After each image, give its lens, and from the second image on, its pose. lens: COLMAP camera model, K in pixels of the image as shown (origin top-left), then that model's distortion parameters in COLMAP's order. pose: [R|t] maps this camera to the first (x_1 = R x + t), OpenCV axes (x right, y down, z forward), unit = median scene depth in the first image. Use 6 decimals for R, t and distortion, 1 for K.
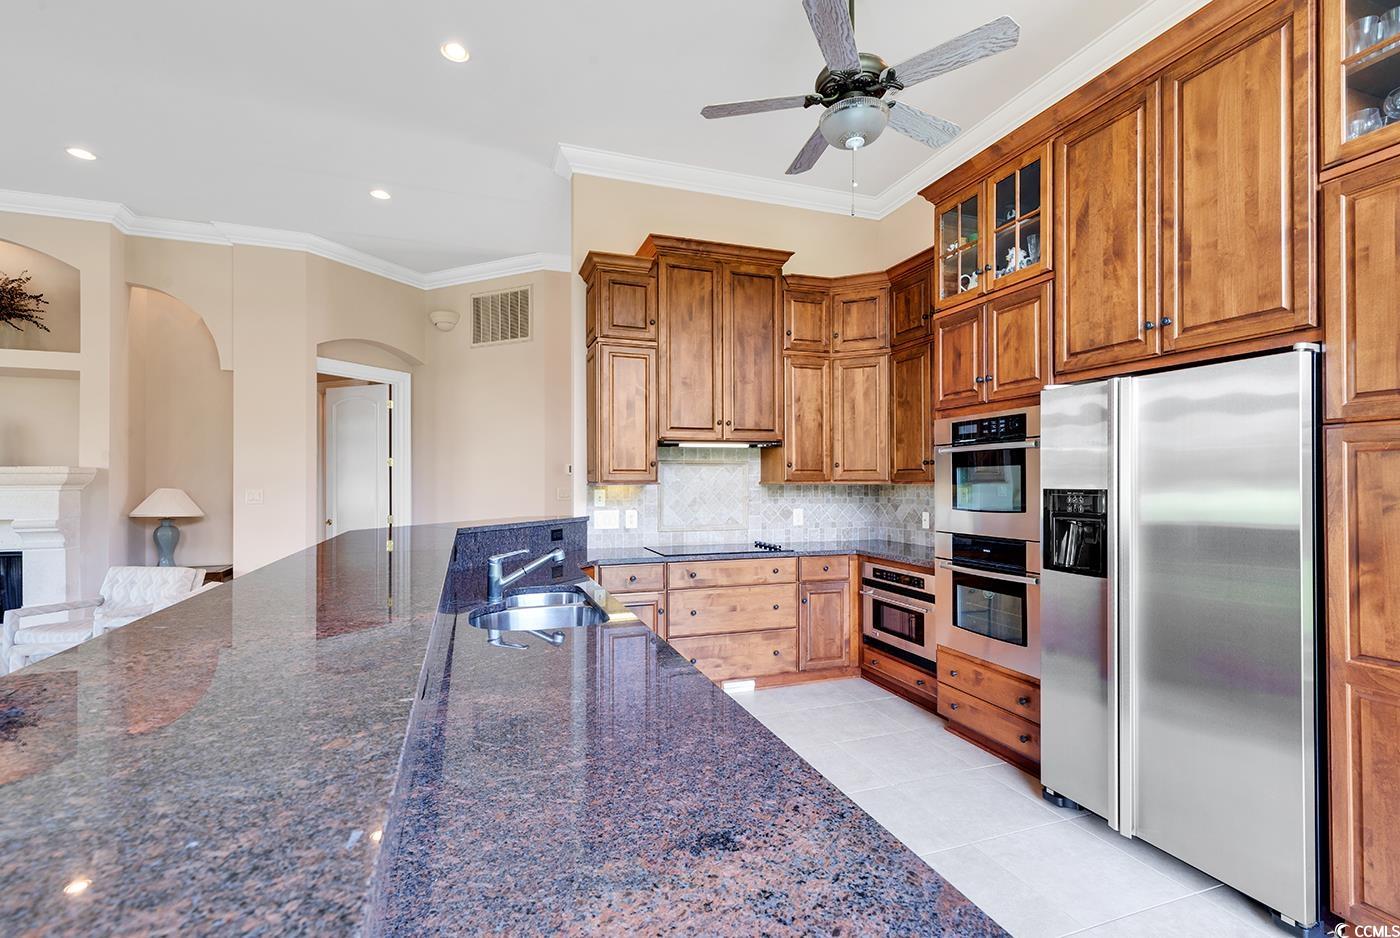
lens RADIAL K [[635.7, 0, 701.4], [0, 635.7, 473.7], [0, 0, 1]] dist [0.012976, -0.003731]
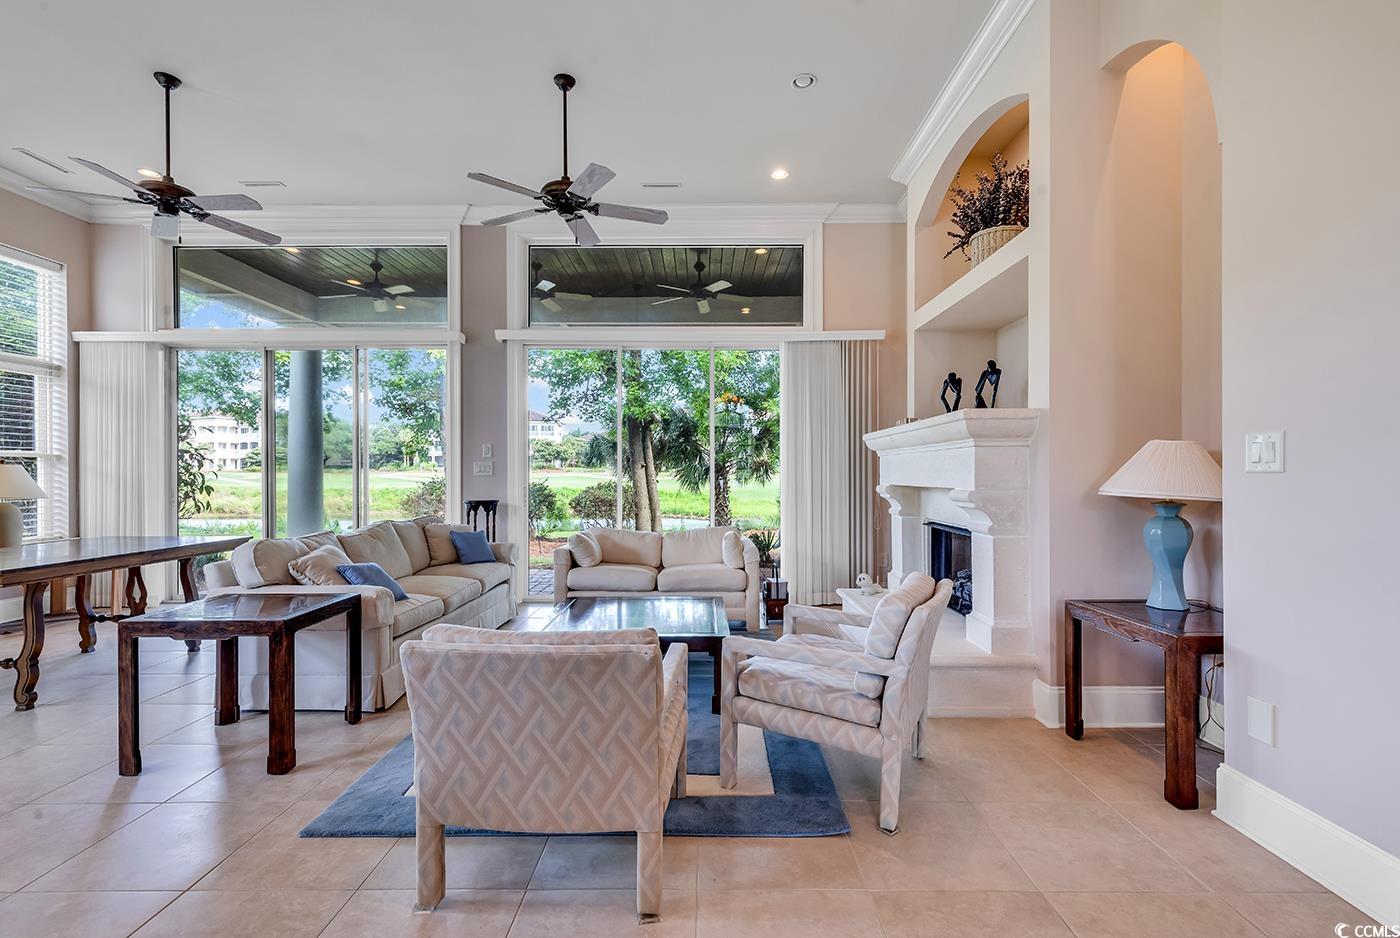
lens RADIAL K [[635.7, 0, 701.4], [0, 635.7, 473.7], [0, 0, 1]] dist [0.012976, -0.003731]
pose [[-0.344359, 0.001962, -0.938836, -0.342897], [0.011139, 0.999936, -0.001996, 0.062717], [0.938772, -0.011145, -0.344359, 1.138720]]
